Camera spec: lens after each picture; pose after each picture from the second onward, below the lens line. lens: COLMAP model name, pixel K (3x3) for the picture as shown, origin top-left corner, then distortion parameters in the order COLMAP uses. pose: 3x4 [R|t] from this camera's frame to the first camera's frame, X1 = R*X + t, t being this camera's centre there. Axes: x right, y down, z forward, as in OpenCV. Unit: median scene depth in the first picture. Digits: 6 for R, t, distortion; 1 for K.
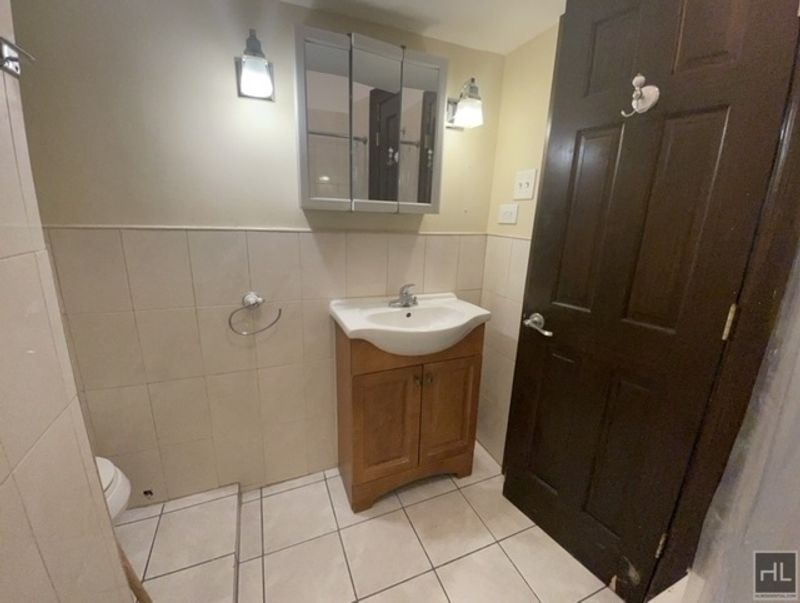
lens RADIAL K [[332.1, 0, 400.0], [0, 332.1, 301.5], [0, 0, 1]] dist [0.027215, -0.023487]
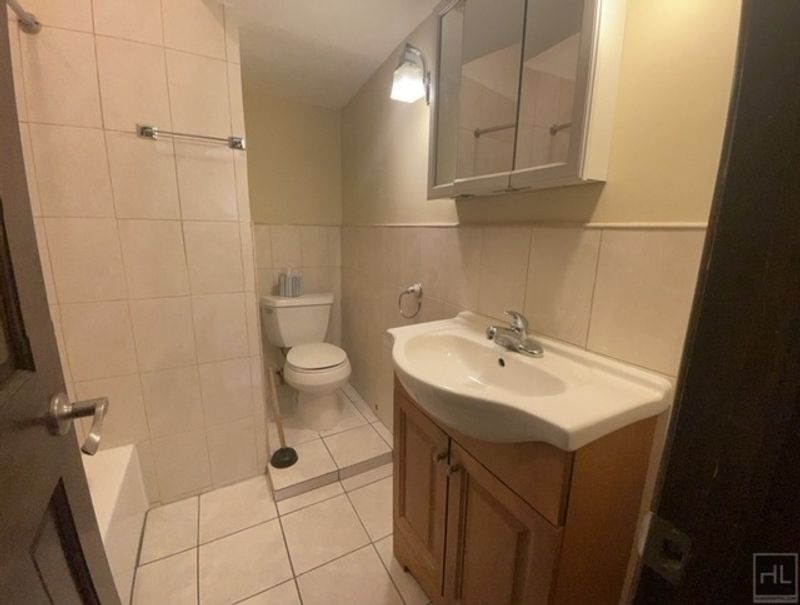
lens RADIAL K [[342.0, 0, 400.0], [0, 342.0, 302.5], [0, 0, 1]] dist [0.000789, 0.000027]
pose [[0.110042, 0.178907, -0.977693, 0.588894], [-0.251277, 0.956720, 0.146788, -0.106020], [0.961639, 0.229519, 0.150235, 0.723567]]
